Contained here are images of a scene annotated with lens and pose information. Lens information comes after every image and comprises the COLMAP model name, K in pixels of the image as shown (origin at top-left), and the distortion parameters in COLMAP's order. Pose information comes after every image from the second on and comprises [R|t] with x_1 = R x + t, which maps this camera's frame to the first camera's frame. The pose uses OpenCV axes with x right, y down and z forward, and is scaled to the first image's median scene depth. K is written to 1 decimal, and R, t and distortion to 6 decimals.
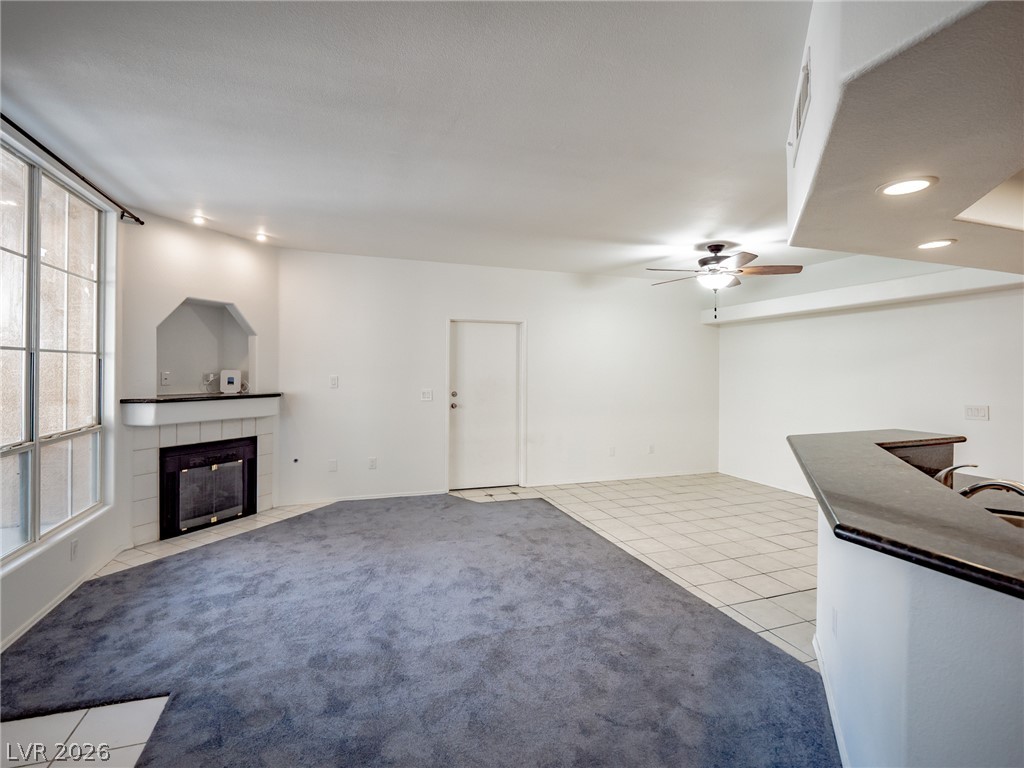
lens RADIAL K [[493.0, 0, 511.7], [0, 493.0, 374.7], [0, 0, 1]] dist [-0.012172, -0.000467]
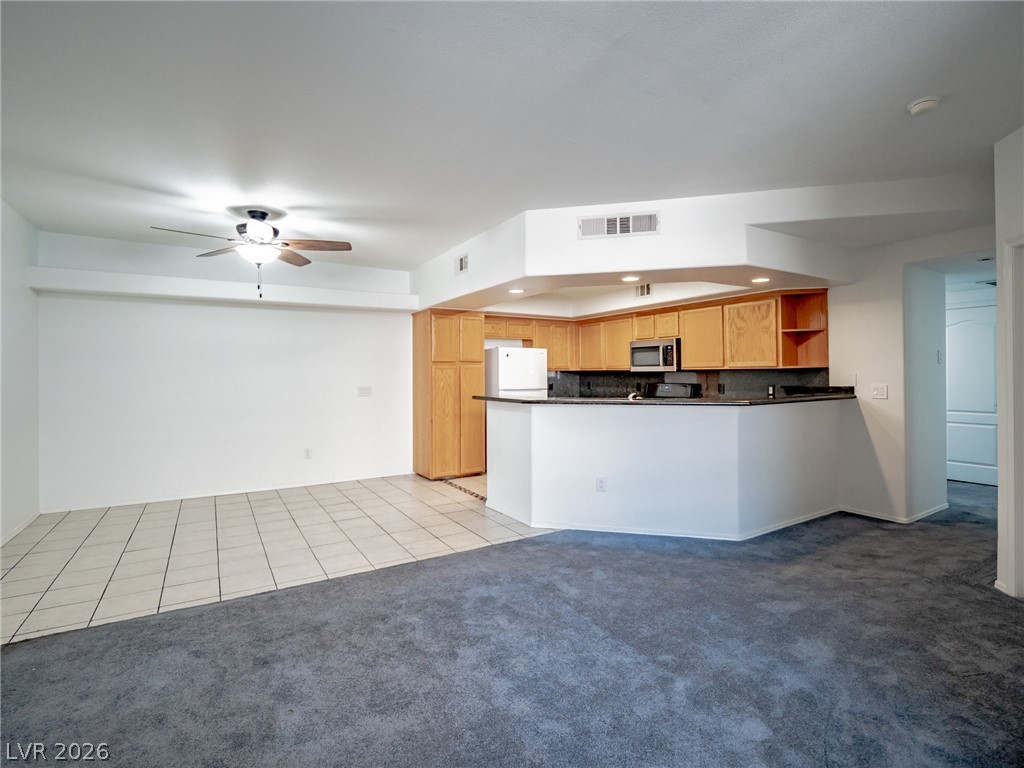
lens RADIAL K [[497.3, 0, 514.8], [0, 497.3, 372.7], [0, 0, 1]] dist [-0.014718, -0.001556]
pose [[-0.207255, -0.003202, 0.978282, -0.540610], [0.011015, 0.999924, 0.005606, 0.017277], [-0.978225, 0.011938, -0.207204, 0.776016]]
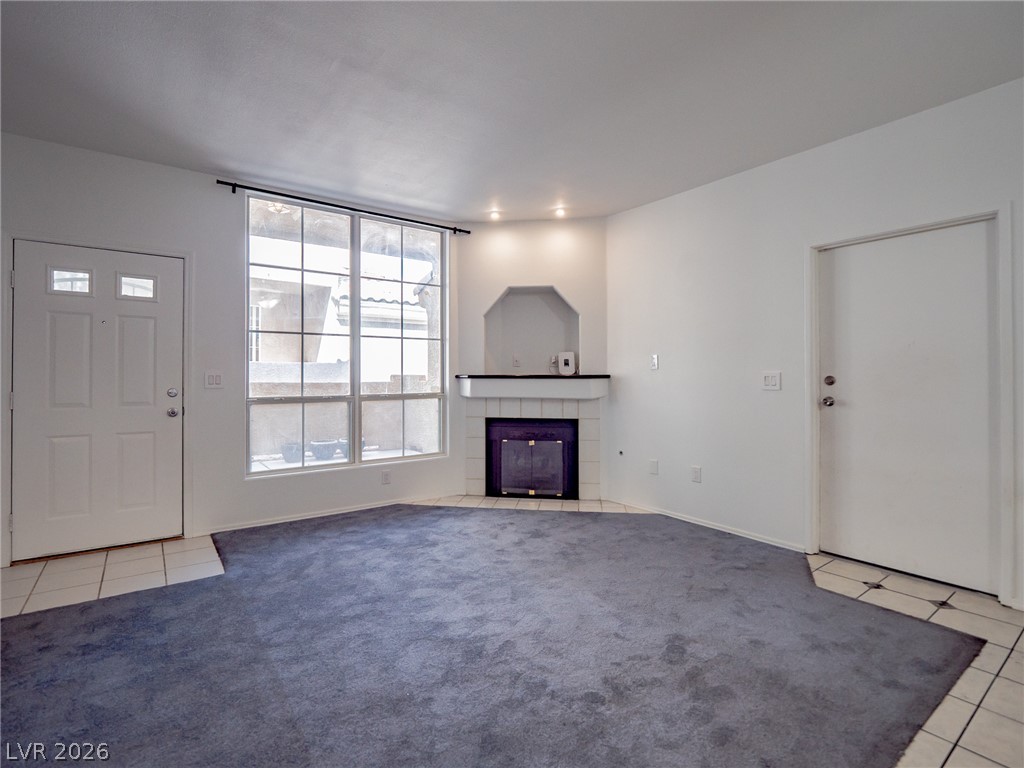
lens RADIAL K [[497.3, 0, 514.8], [0, 497.3, 372.7], [0, 0, 1]] dist [-0.014718, -0.001556]
pose [[0.291222, -0.013166, -0.956565, 0.393392], [-0.005546, 0.999865, -0.015450, 0.052081], [0.956640, 0.009804, 0.291109, 0.625727]]
